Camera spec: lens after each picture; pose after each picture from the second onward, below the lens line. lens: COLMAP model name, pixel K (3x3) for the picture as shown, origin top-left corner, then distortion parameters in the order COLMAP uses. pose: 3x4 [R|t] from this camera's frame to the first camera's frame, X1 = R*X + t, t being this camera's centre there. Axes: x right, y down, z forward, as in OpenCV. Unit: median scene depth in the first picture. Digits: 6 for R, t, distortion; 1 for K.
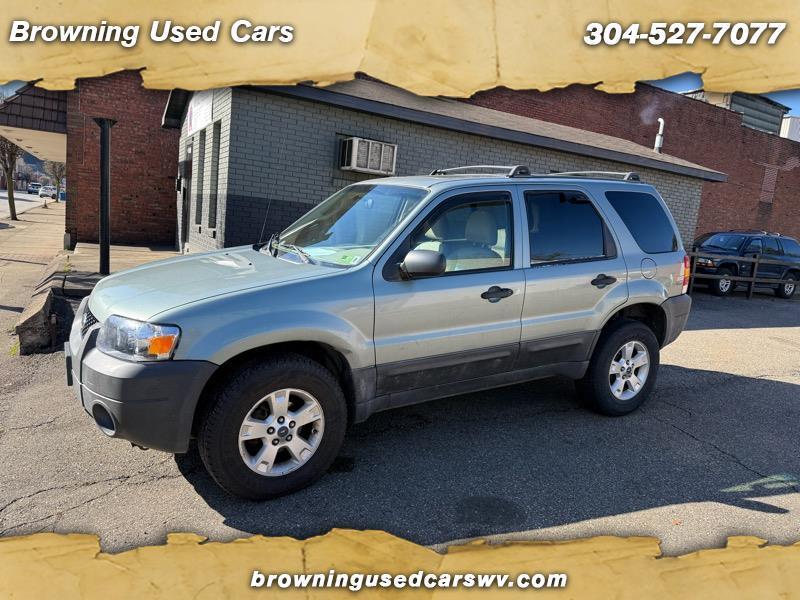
lens RADIAL K [[561.7, 0, 400.0], [0, 561.7, 300.0], [0, 0, 1]] dist [0.067829, -0.092270]
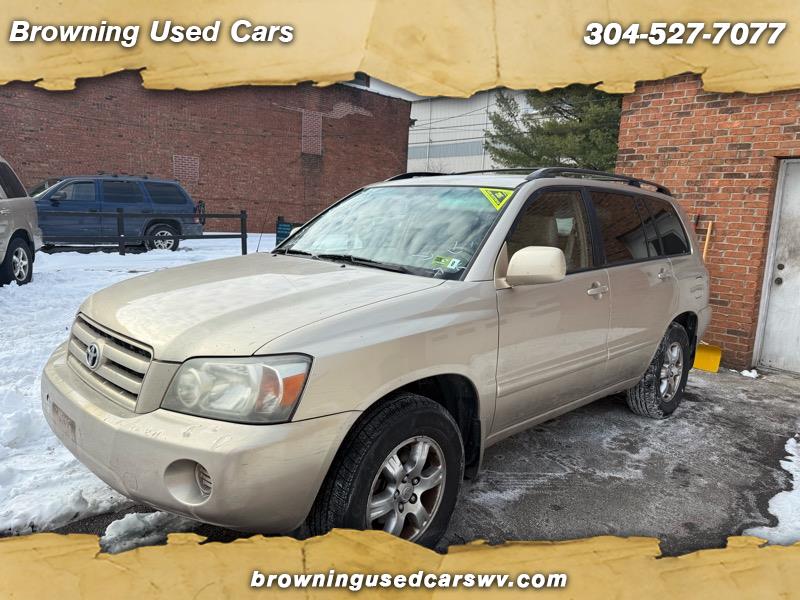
lens RADIAL K [[567.5, 0, 402.3], [0, 567.5, 299.7], [0, 0, 1]] dist [0.036758, -0.062666]
pose [[0.961314, -0.091604, 0.259777, 1.598273], [0.082975, 0.995579, 0.044016, 0.091122], [-0.262660, -0.020758, 0.964665, 0.277114]]
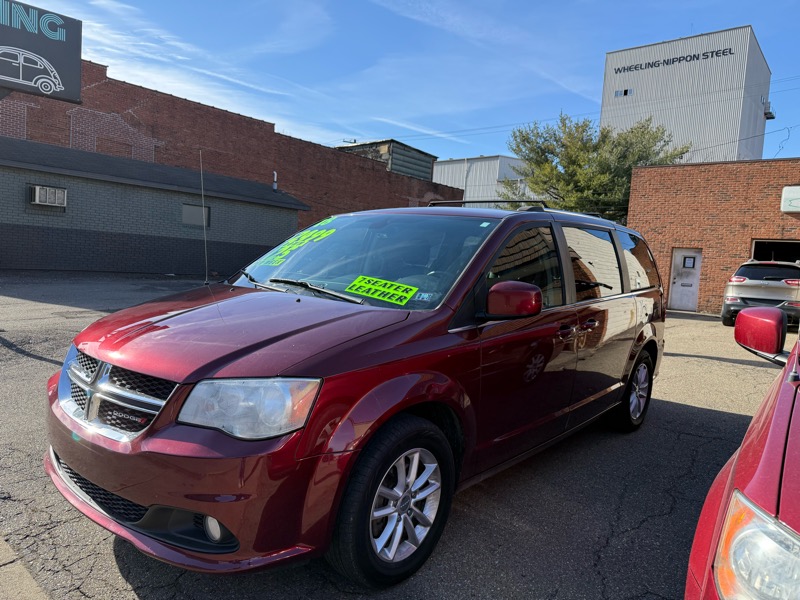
lens RADIAL K [[561.7, 0, 400.0], [0, 561.7, 300.0], [0, 0, 1]] dist [0.067829, -0.092270]
pose [[0.938836, -0.058091, 0.339429, 0.349316], [0.072678, 0.996892, -0.030410, 0.197435], [-0.336607, 0.053219, 0.940140, -0.999542]]
